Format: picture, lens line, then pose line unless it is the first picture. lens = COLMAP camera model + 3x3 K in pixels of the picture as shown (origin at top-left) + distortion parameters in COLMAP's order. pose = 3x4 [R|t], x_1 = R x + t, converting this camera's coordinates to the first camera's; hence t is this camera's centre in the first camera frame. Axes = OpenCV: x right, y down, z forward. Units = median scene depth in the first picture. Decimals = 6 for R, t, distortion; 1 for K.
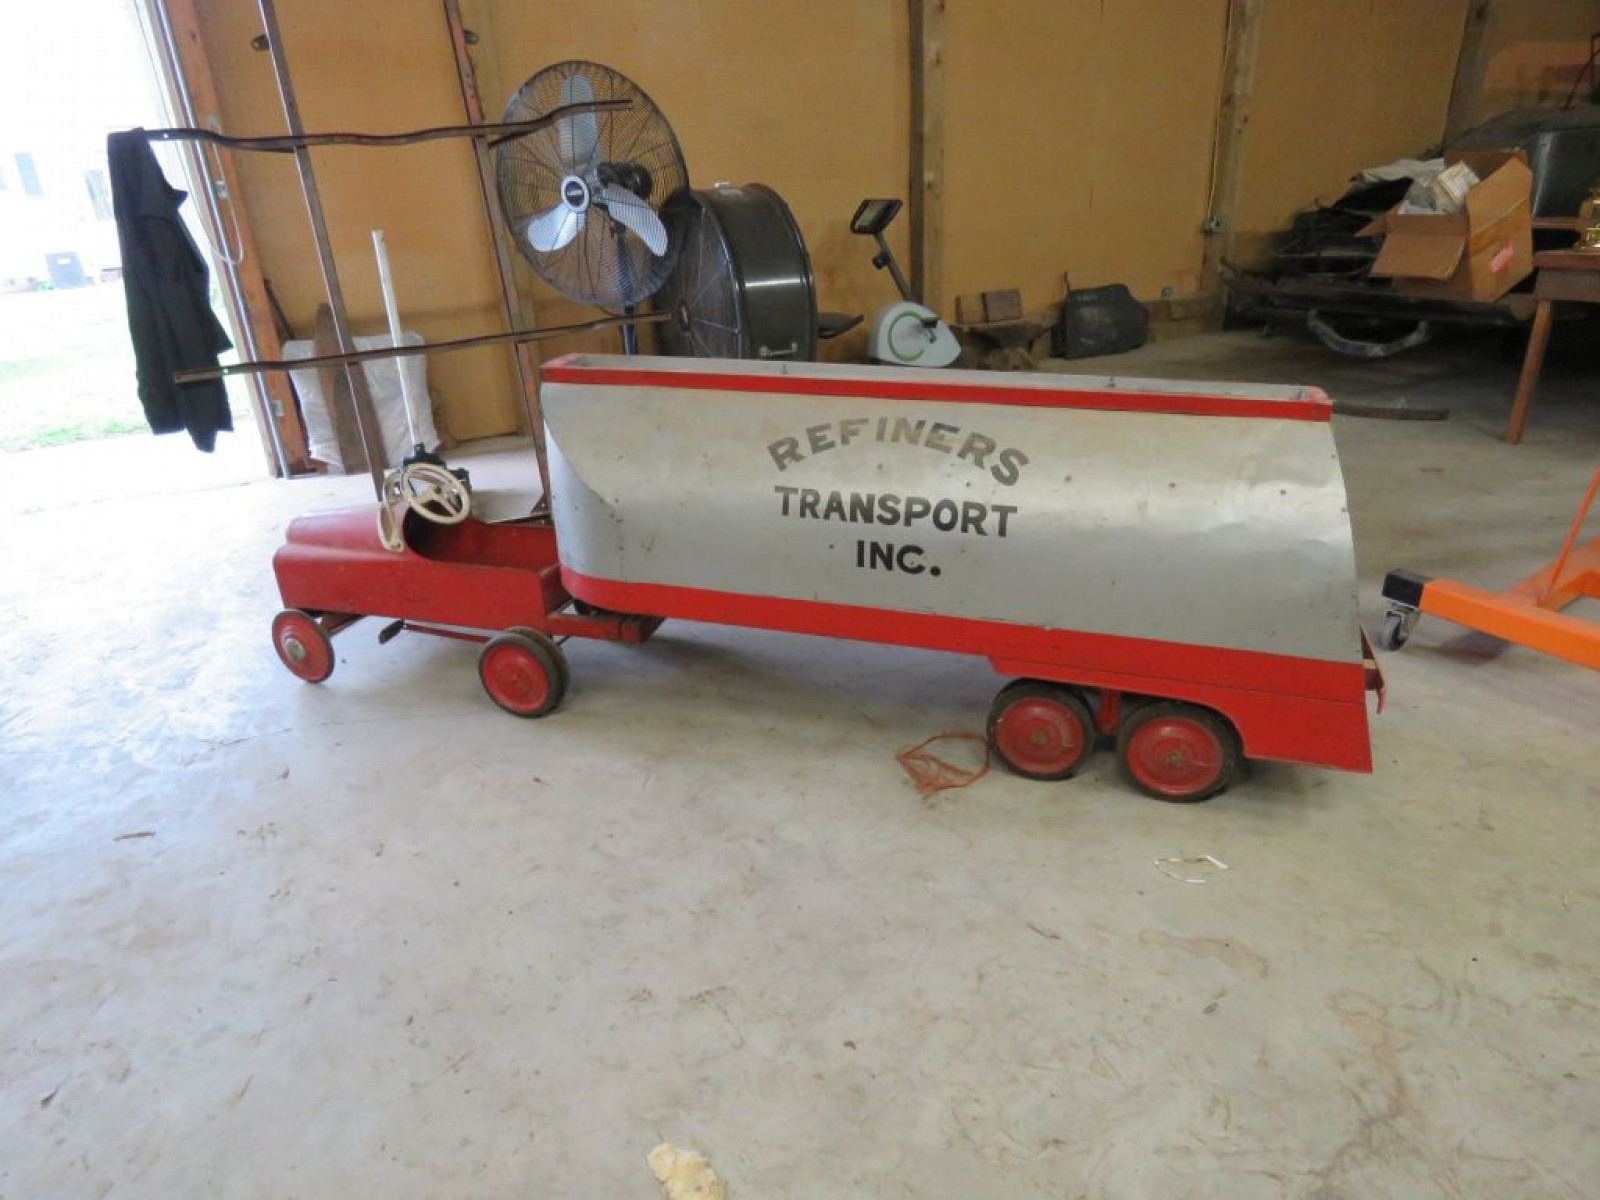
lens RADIAL K [[1021.9, 0, 794.1], [0, 1021.9, 602.0], [0, 0, 1]] dist [-0.027469, 0.021329]
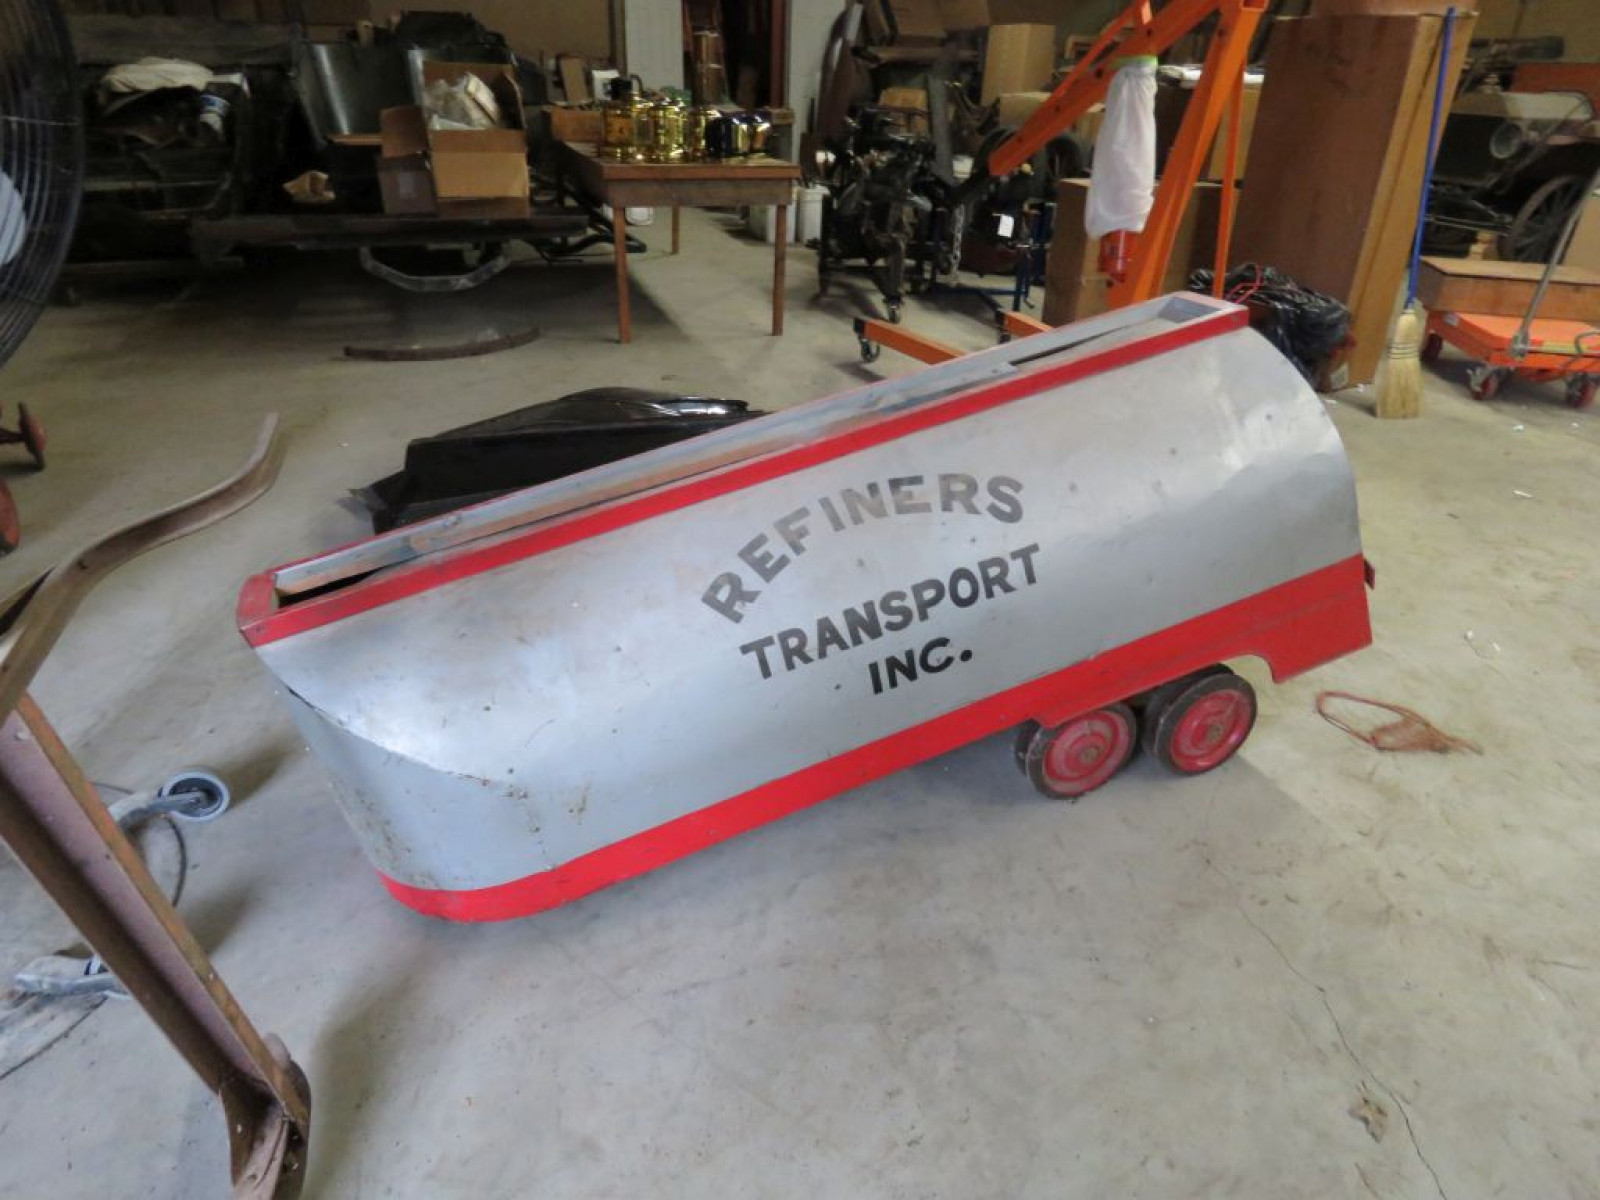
lens RADIAL K [[1021.9, 0, 794.1], [0, 1021.9, 602.0], [0, 0, 1]] dist [-0.027469, 0.021329]
pose [[0.134567, -0.421002, 0.897022, -0.798462], [0.357367, 0.864954, 0.352340, -0.514556], [-0.924219, 0.273153, 0.266847, 1.332018]]
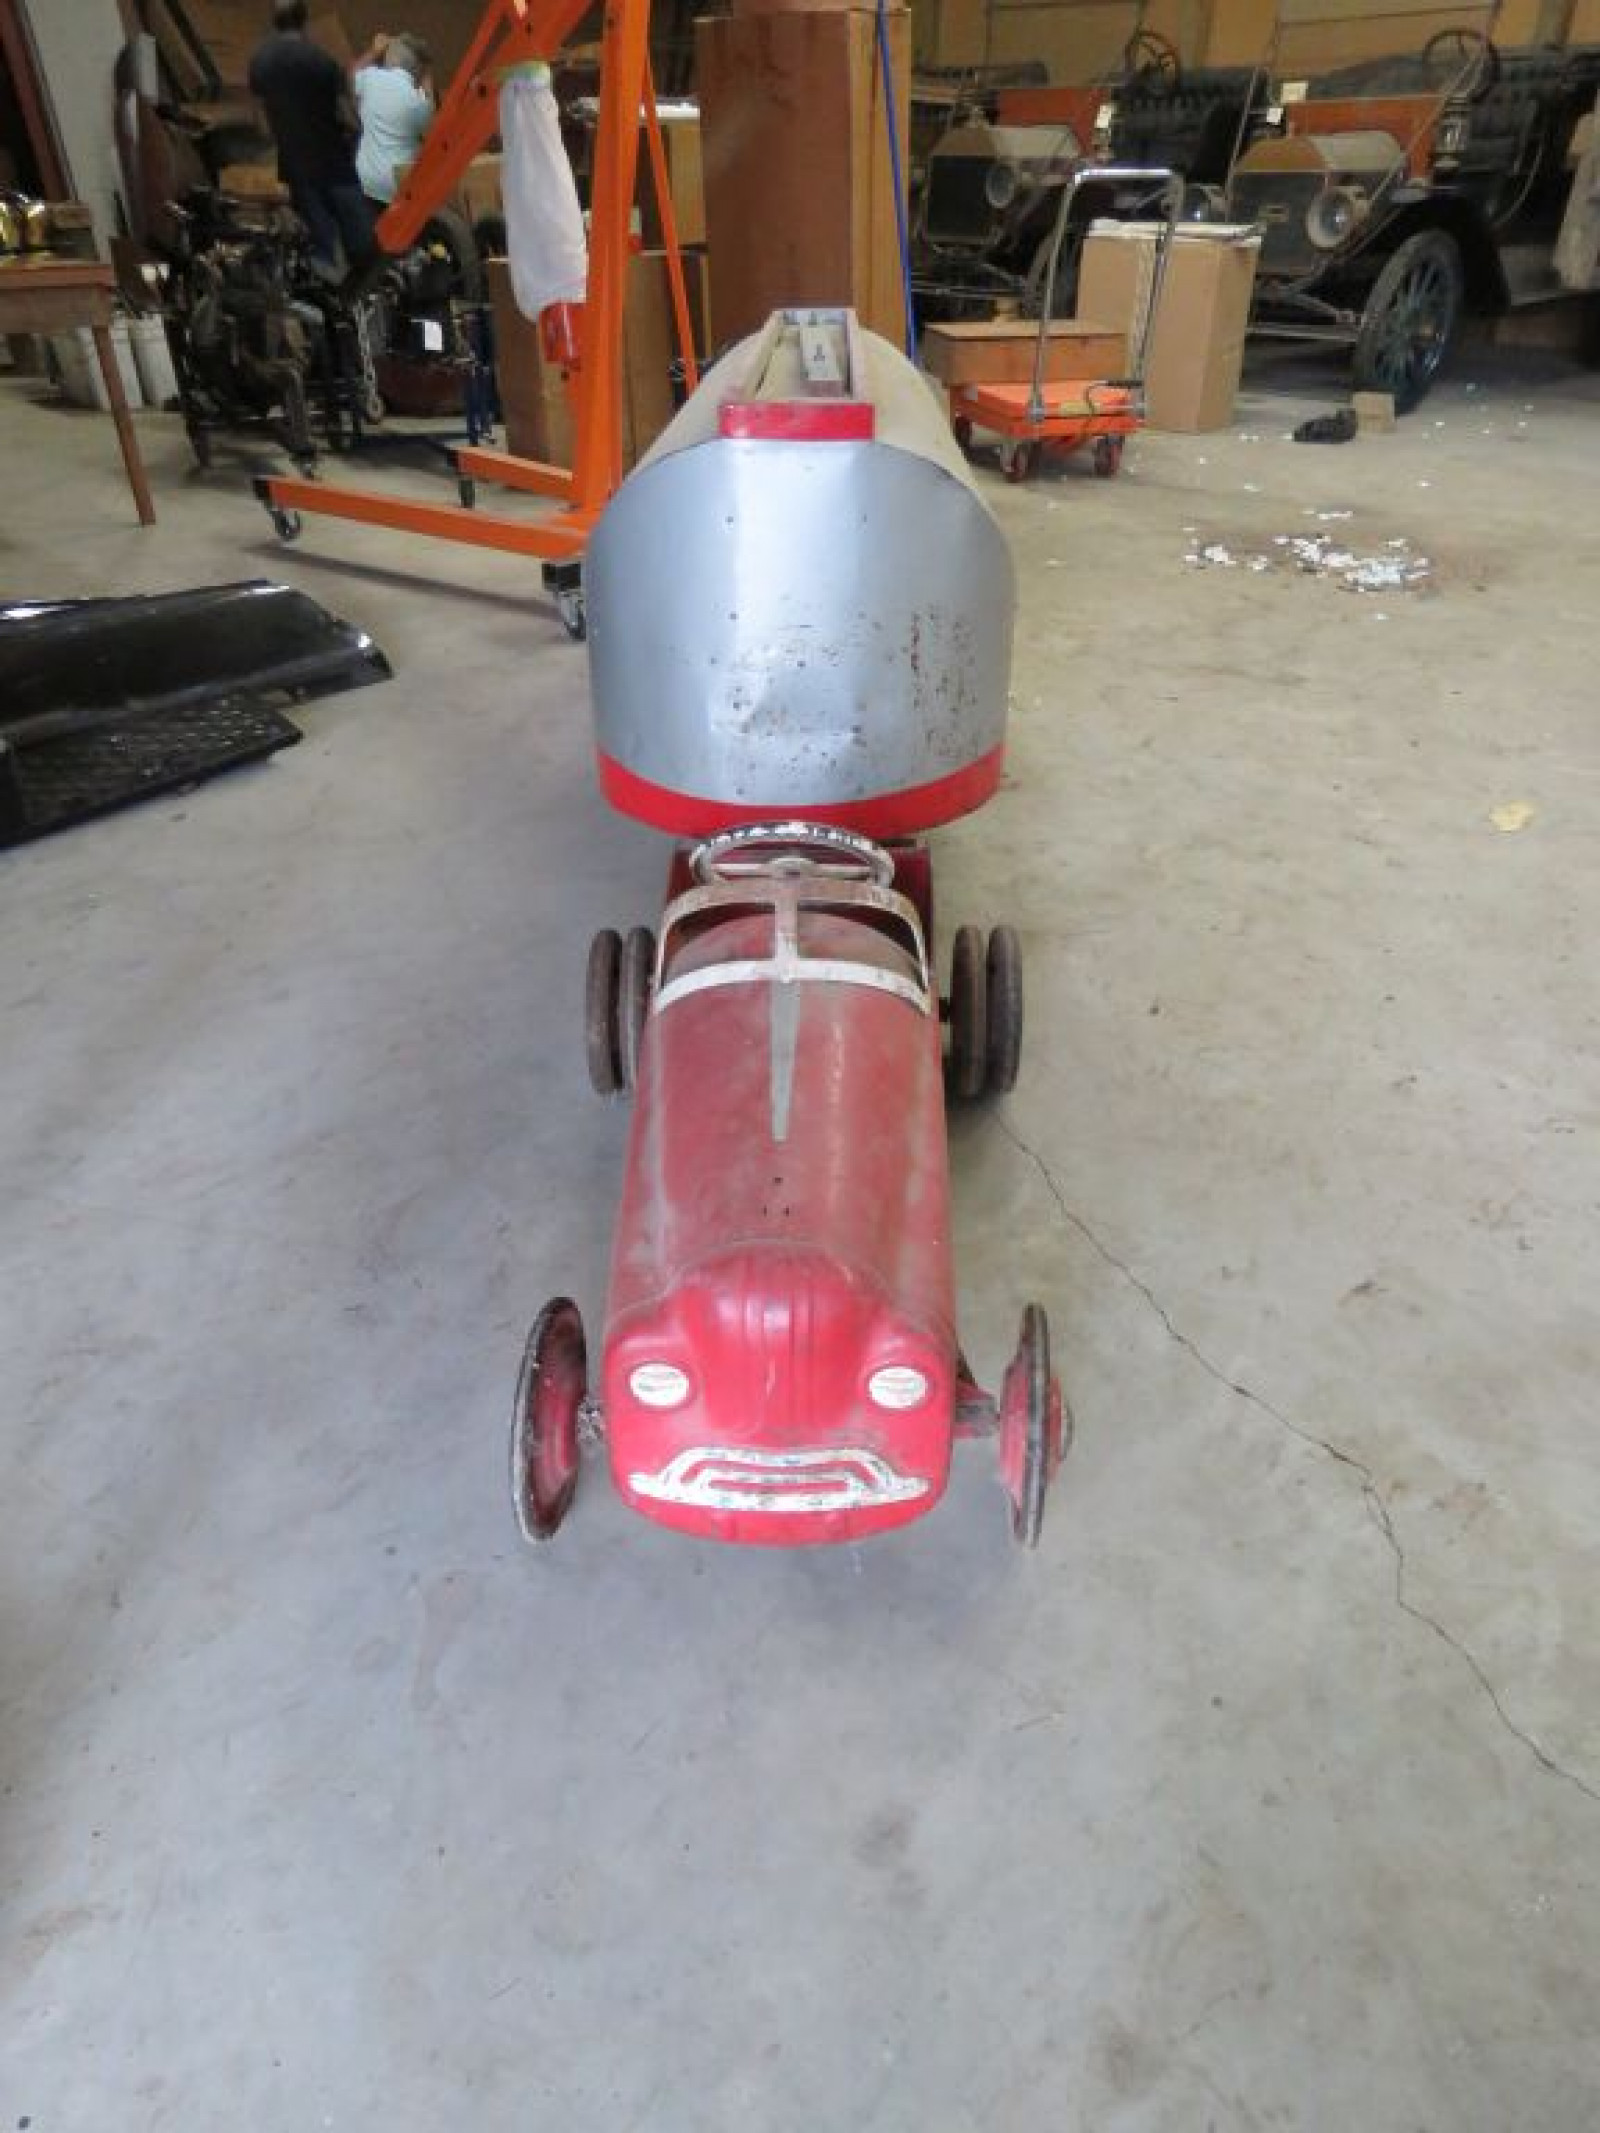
lens RADIAL K [[1362.3, 0, 809.5], [0, 1362.3, 1057.5], [0, 0, 1]] dist [-0.027469, 0.021329]
pose [[-0.283045, -0.496961, 0.820314, -1.009928], [0.393643, 0.719740, 0.571856, -0.432836], [-0.874603, 0.484772, -0.008094, 1.322599]]
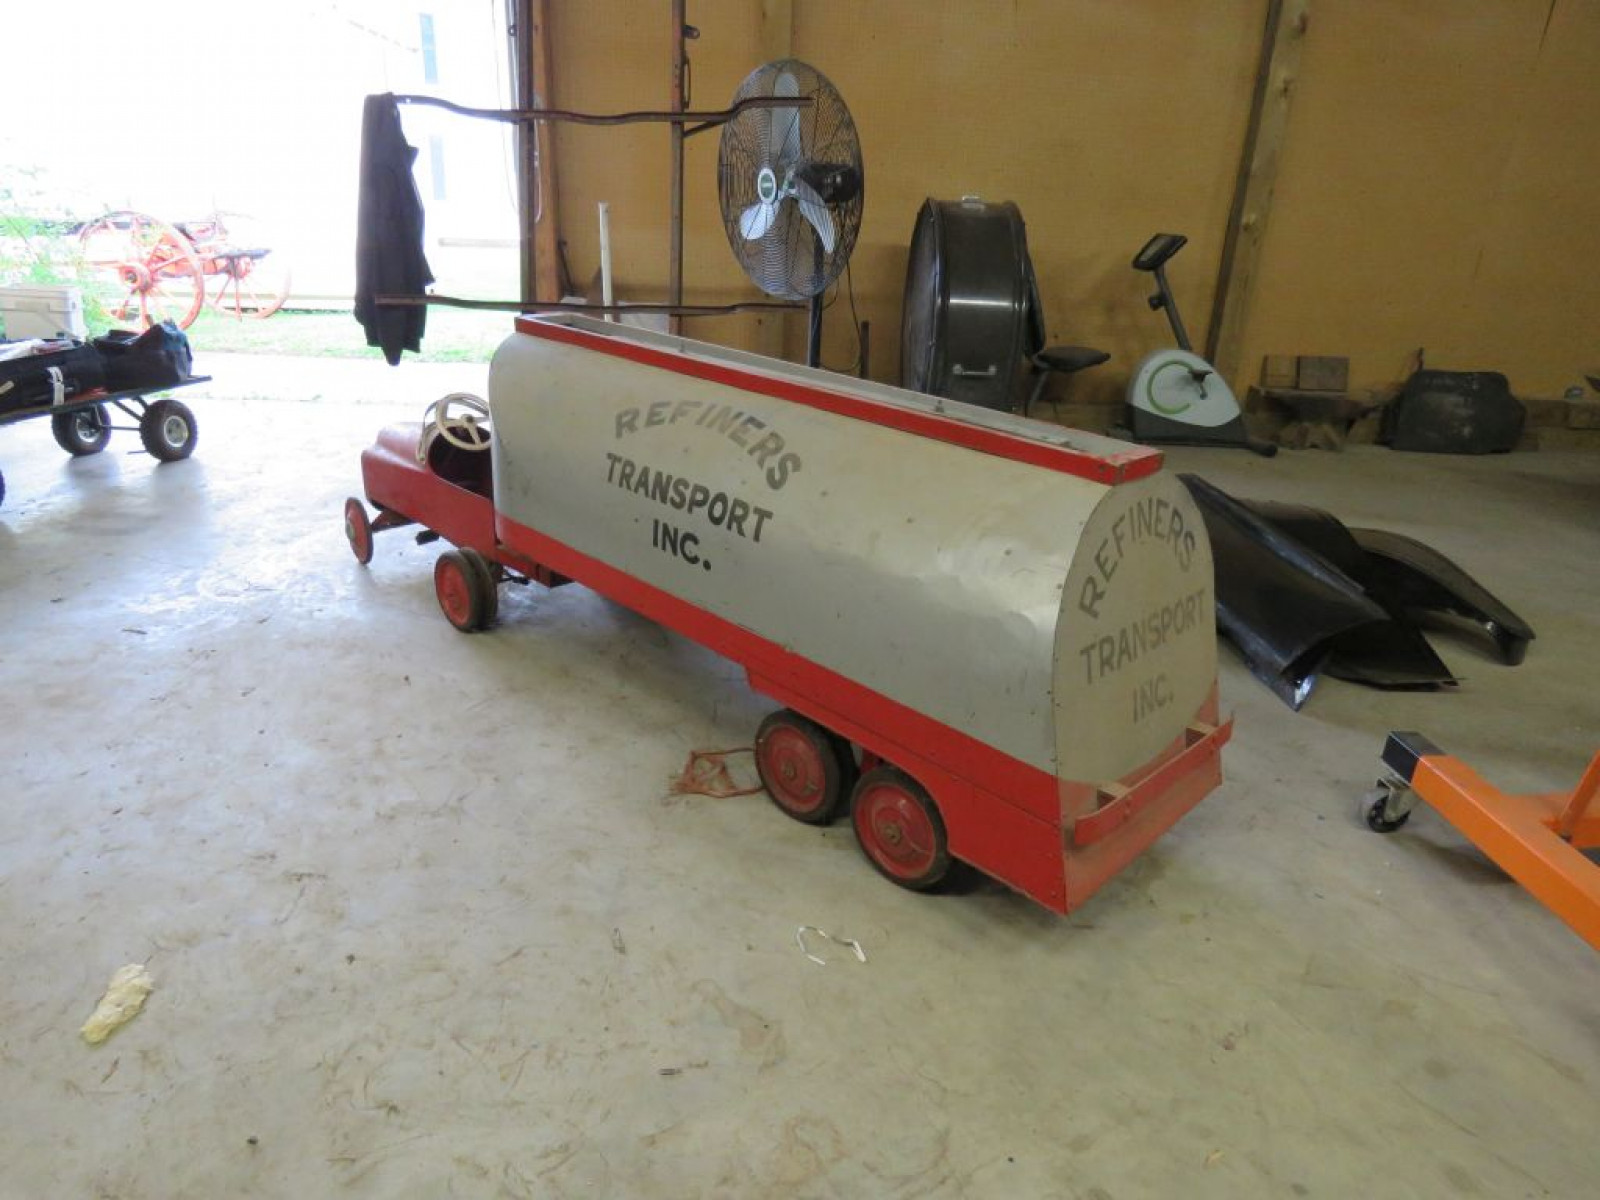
lens RADIAL K [[1022.2, 0, 806.0], [0, 1022.2, 611.8], [0, 0, 1]] dist [0.000380, -0.018516]
pose [[0.897530, 0.239818, -0.370037, 0.574174], [-0.246442, 0.968692, 0.030053, -0.038508], [0.365659, 0.064219, 0.928531, 0.136069]]
